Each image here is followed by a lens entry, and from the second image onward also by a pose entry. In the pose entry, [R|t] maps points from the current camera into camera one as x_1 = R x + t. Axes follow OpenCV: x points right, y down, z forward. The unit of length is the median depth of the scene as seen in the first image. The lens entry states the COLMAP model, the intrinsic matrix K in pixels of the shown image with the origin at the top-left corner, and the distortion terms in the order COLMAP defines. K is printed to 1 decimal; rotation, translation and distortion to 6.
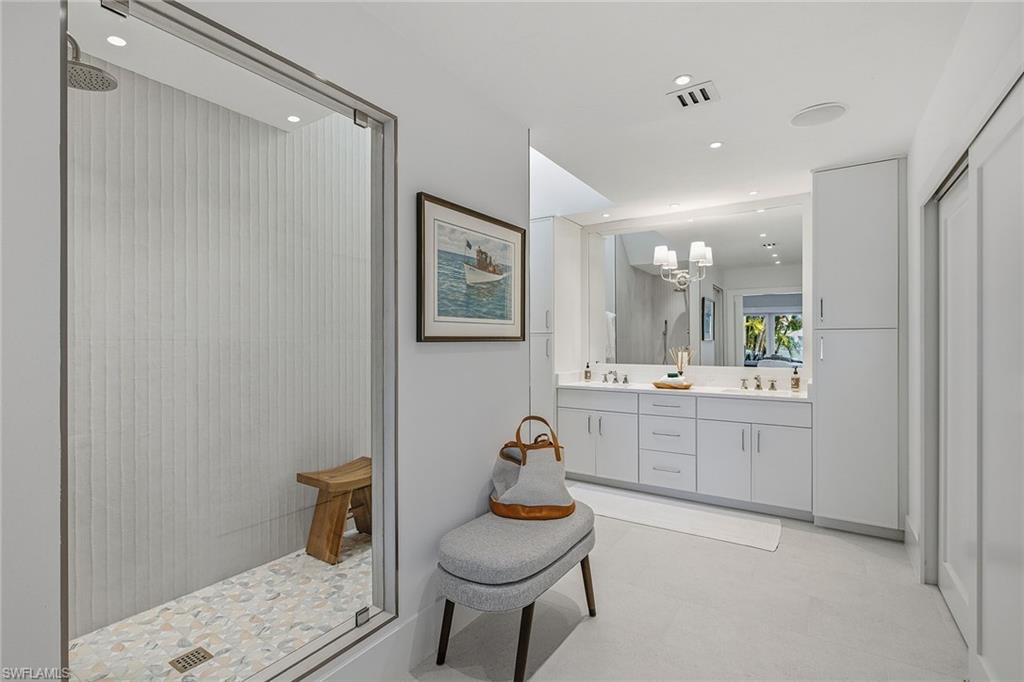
lens RADIAL K [[482.2, 0, 511.7], [0, 482.2, 343.5], [0, 0, 1]] dist [-0.001099, -0.000039]
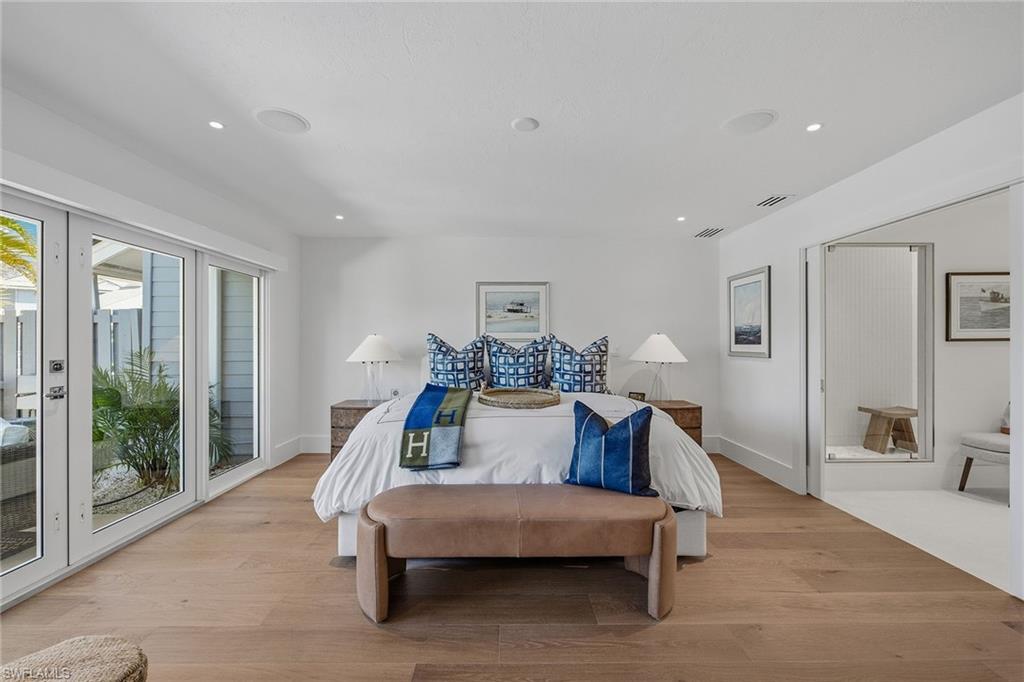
lens RADIAL K [[419.4, 0, 510.0], [0, 419.4, 341.2], [0, 0, 1]] dist [0.000925, -0.000092]
pose [[0.554615, 0.001466, -0.832106, 0.272958], [0.000832, 0.999997, 0.002316, -0.008722], [0.832107, -0.001976, 0.554612, -1.589414]]
